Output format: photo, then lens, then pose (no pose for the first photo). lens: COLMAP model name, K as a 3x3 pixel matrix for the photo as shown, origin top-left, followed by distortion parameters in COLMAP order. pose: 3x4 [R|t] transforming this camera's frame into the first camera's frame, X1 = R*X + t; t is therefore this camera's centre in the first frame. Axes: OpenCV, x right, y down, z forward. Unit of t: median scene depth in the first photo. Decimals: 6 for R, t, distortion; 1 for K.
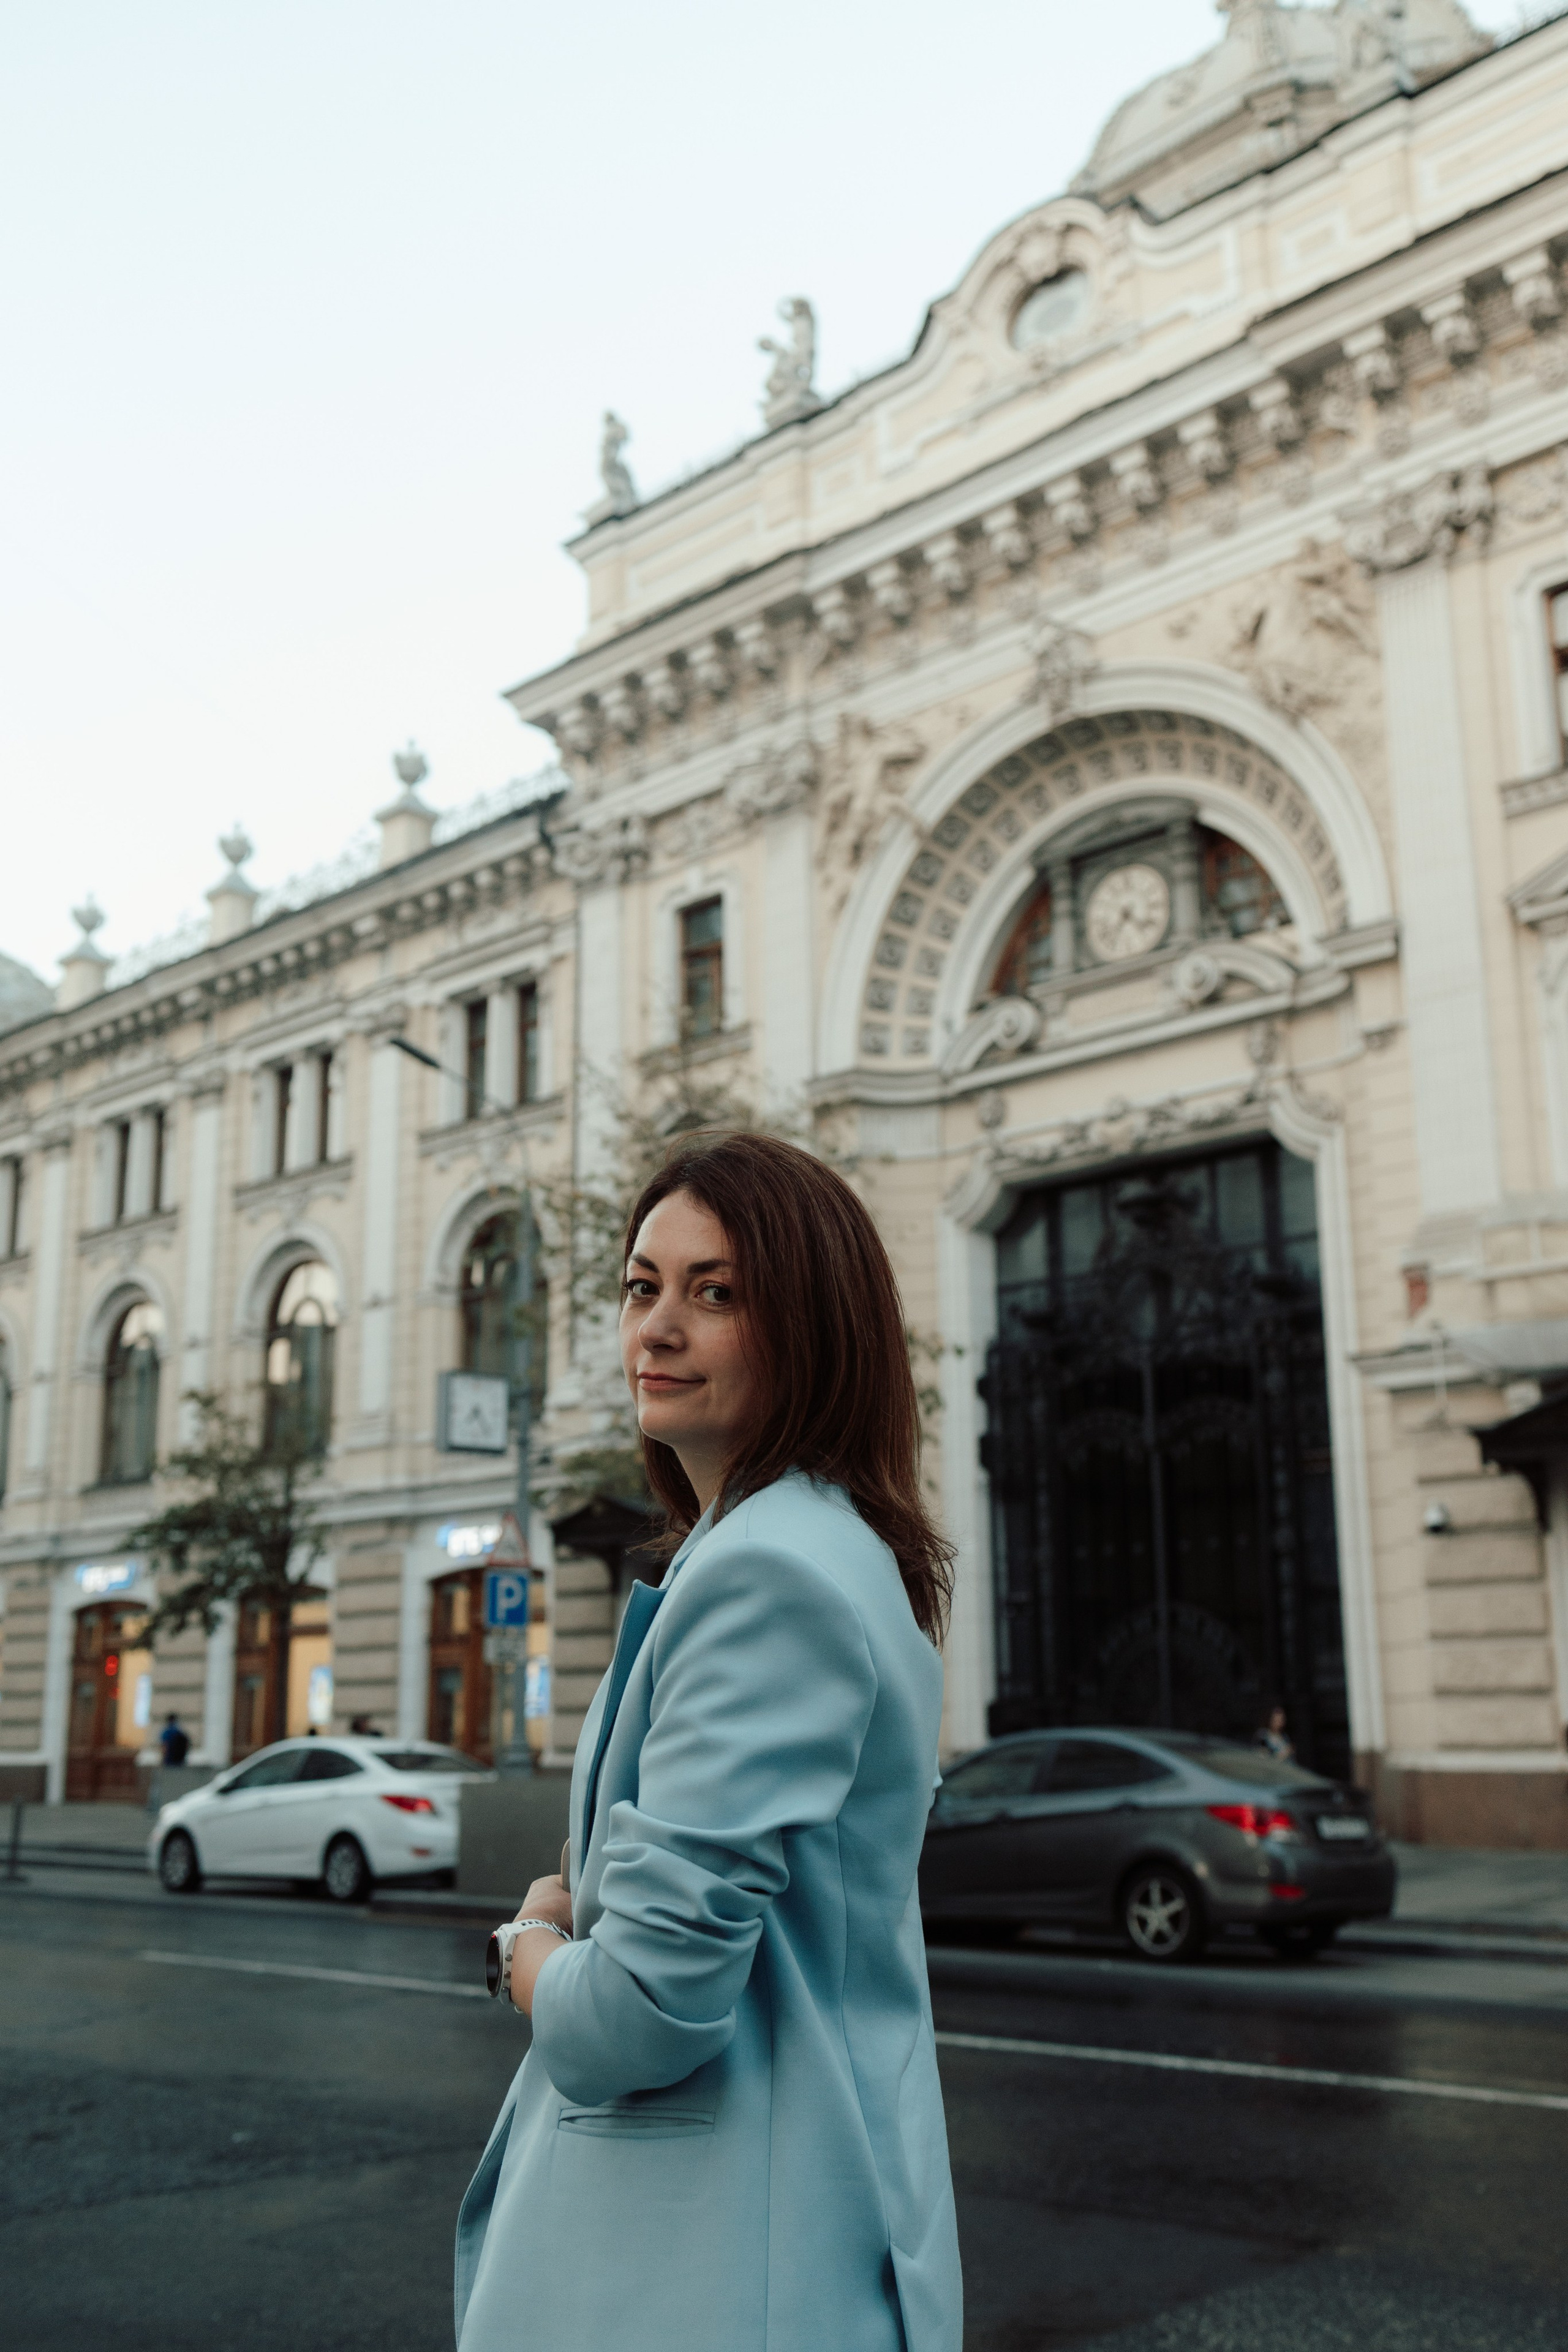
lens RADIAL K [[2369.8, 0, 770.2], [0, 2369.8, 1174.5], [0, 0, 1]] dist [-0.003007, 0.022778]
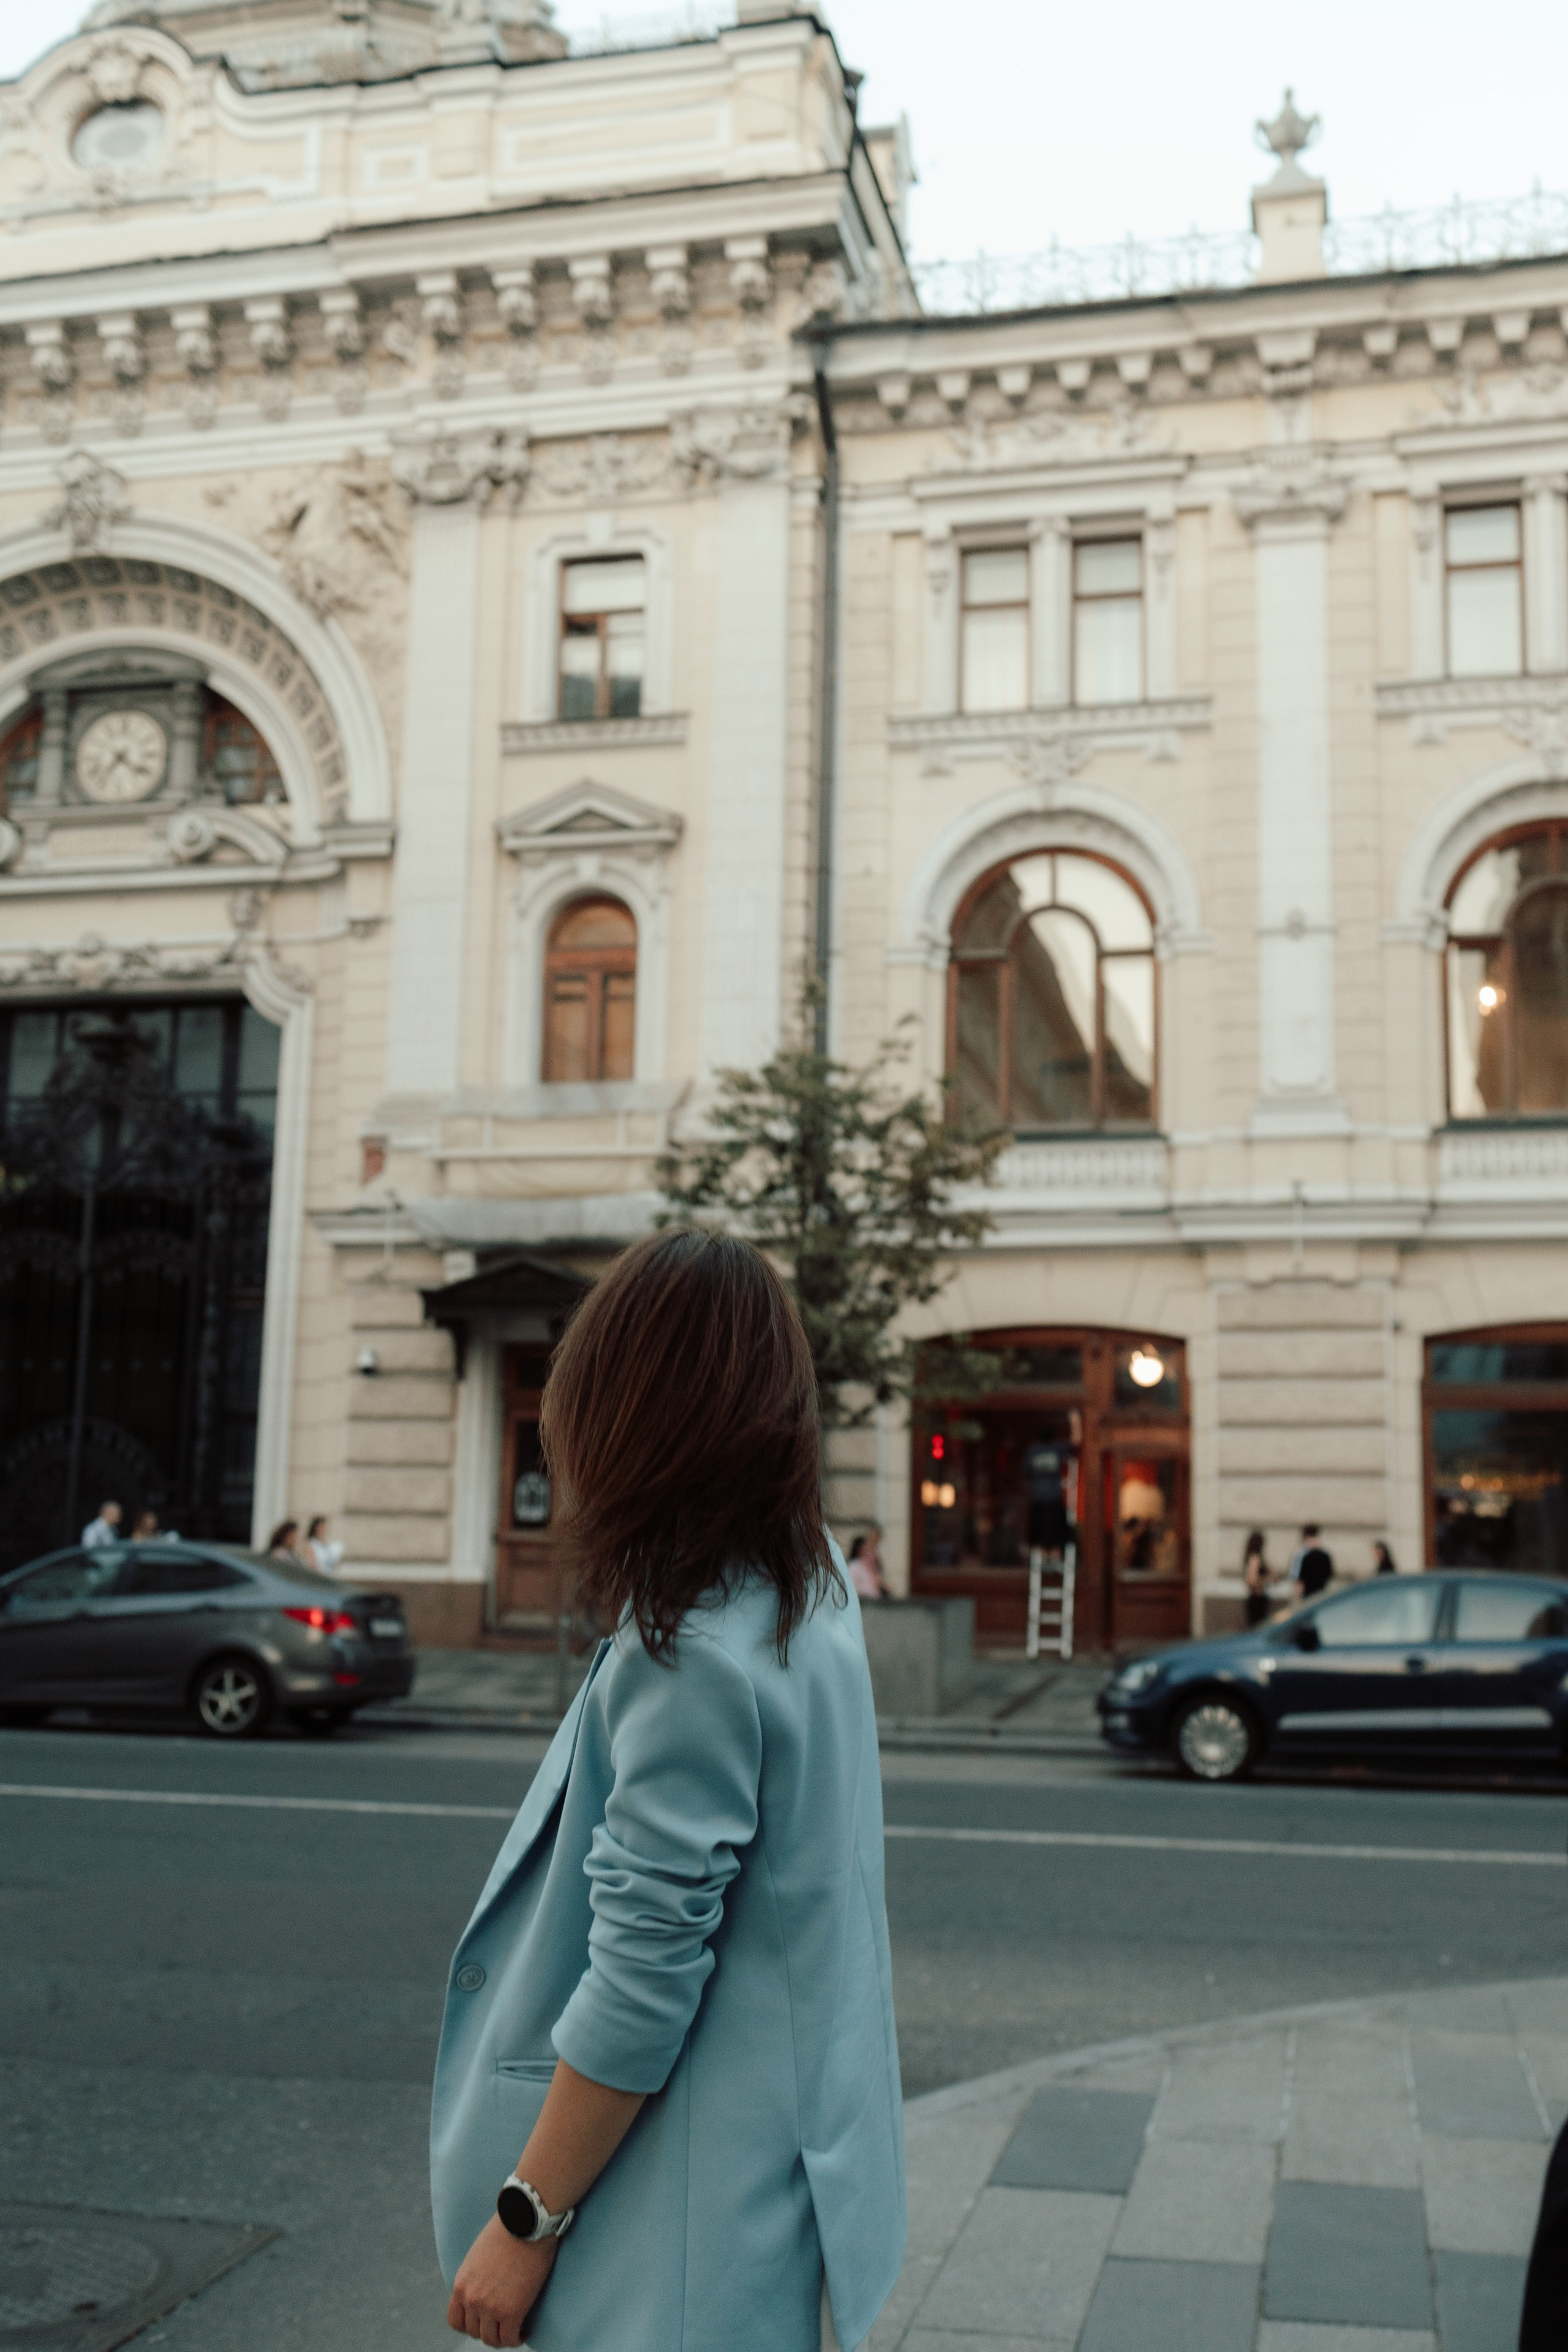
lens RADIAL K [[2359.4, 0, 763.8], [0, 2359.4, 1172.7], [0, 0, 1]] dist [0.040716, -0.006536]
pose [[0.859709, 0.111270, 0.498518, -0.105543], [-0.148651, 0.988242, 0.035775, -0.010023], [-0.488676, -0.104862, 0.866141, -0.050138]]
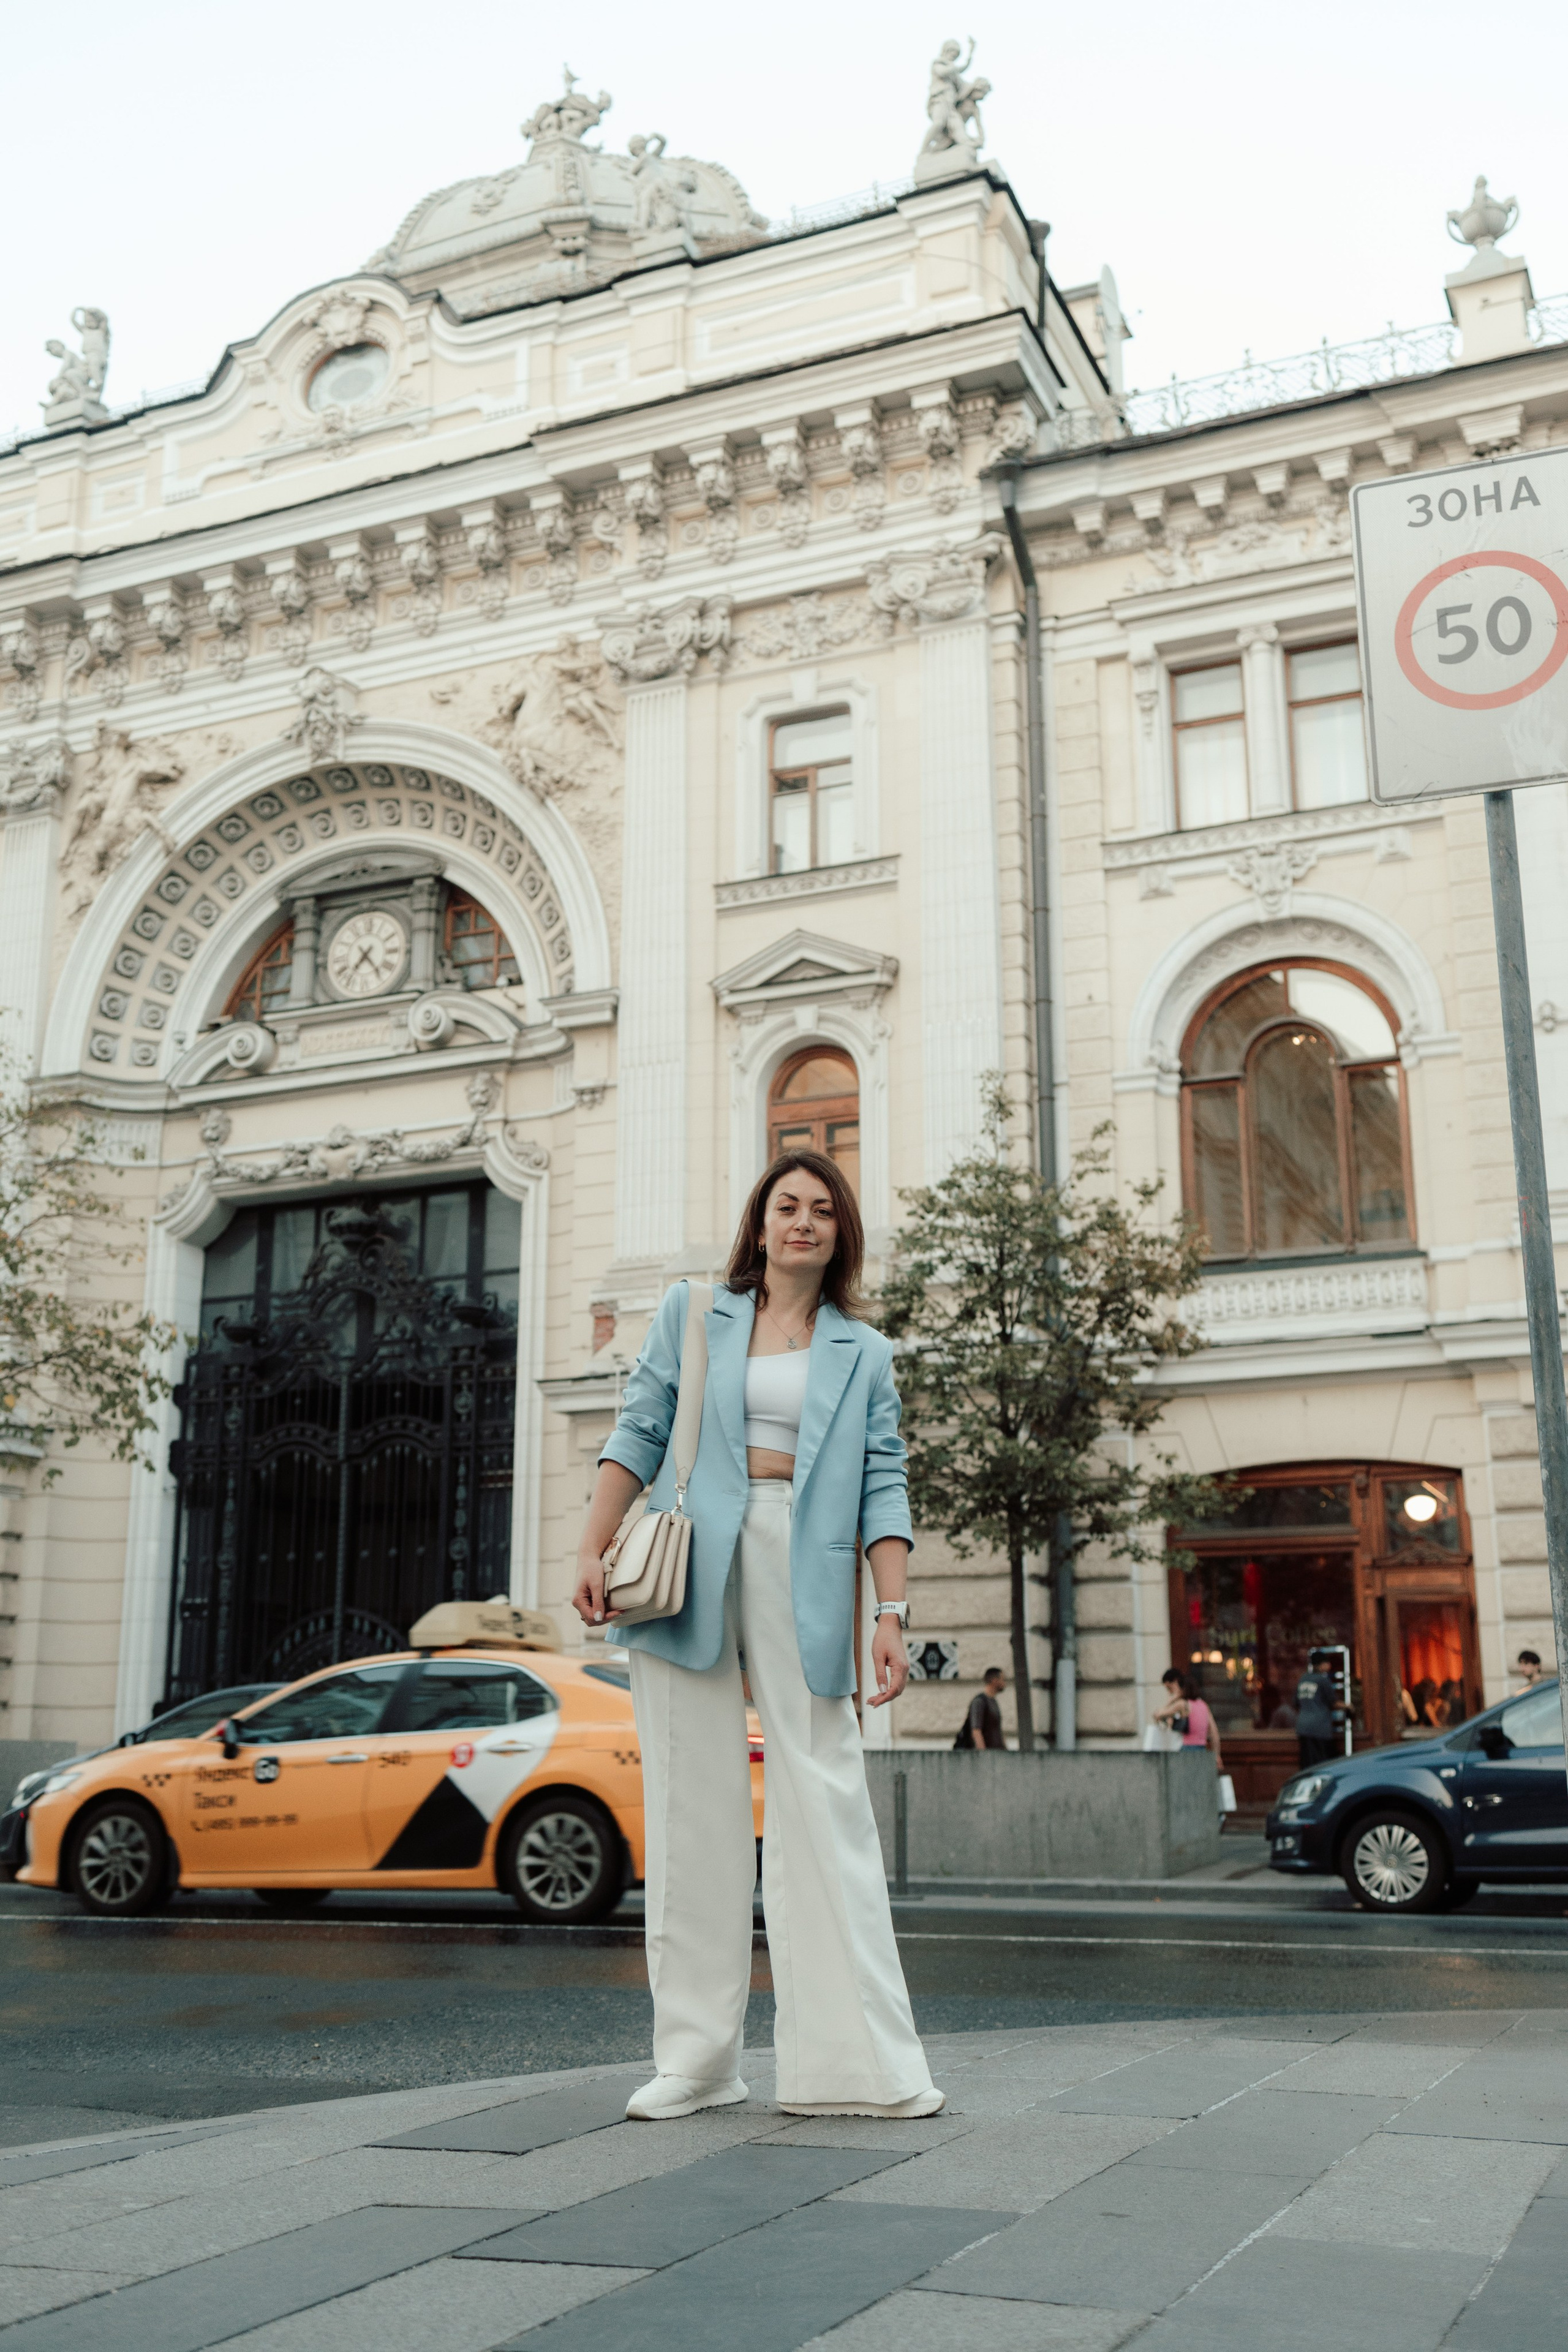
lens RADIAL K [[2342.8, 0, 778.3], [0, 2342.8, 1171.2], [0, 0, 1]] dist [0.029744, -0.008663]
pose [[0.933202, 0.100009, 0.345155, -0.030136], [-0.090719, 0.994947, -0.043006, 0.014369], [-0.347712, 0.008821, 0.937560, -0.045316]]
